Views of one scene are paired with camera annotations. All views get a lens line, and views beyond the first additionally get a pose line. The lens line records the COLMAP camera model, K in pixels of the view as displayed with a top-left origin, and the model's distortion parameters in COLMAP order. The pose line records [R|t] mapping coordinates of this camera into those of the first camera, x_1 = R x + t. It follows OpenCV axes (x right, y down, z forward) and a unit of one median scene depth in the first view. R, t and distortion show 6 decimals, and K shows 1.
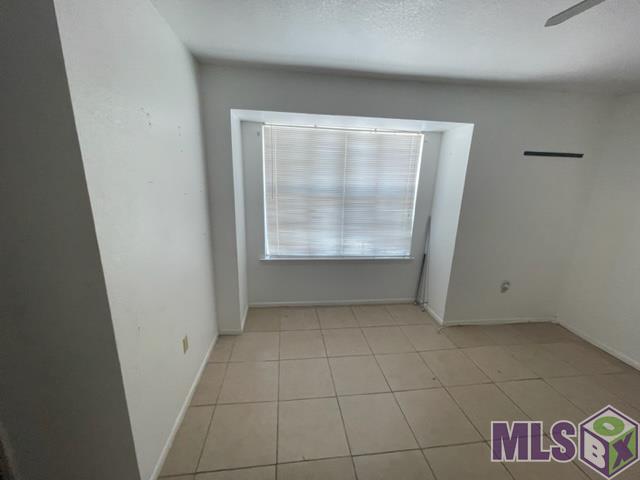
lens RADIAL K [[257.2, 0, 318.5], [0, 257.2, 240.3], [0, 0, 1]] dist [-0.003736, 0.001882]
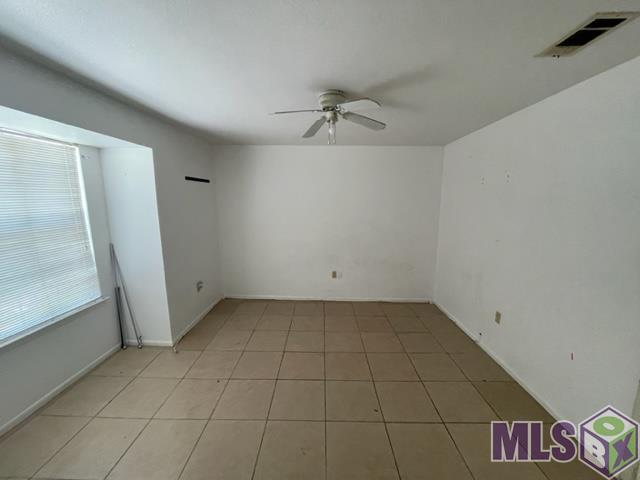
lens RADIAL K [[257.2, 0, 317.3], [0, 257.2, 239.2], [0, 0, 1]] dist [-0.003736, 0.001882]
pose [[0.148331, -0.184700, 0.971537, -0.314497], [0.243374, 0.959009, 0.145161, -0.069892], [-0.958523, 0.214915, 0.187202, 0.189391]]
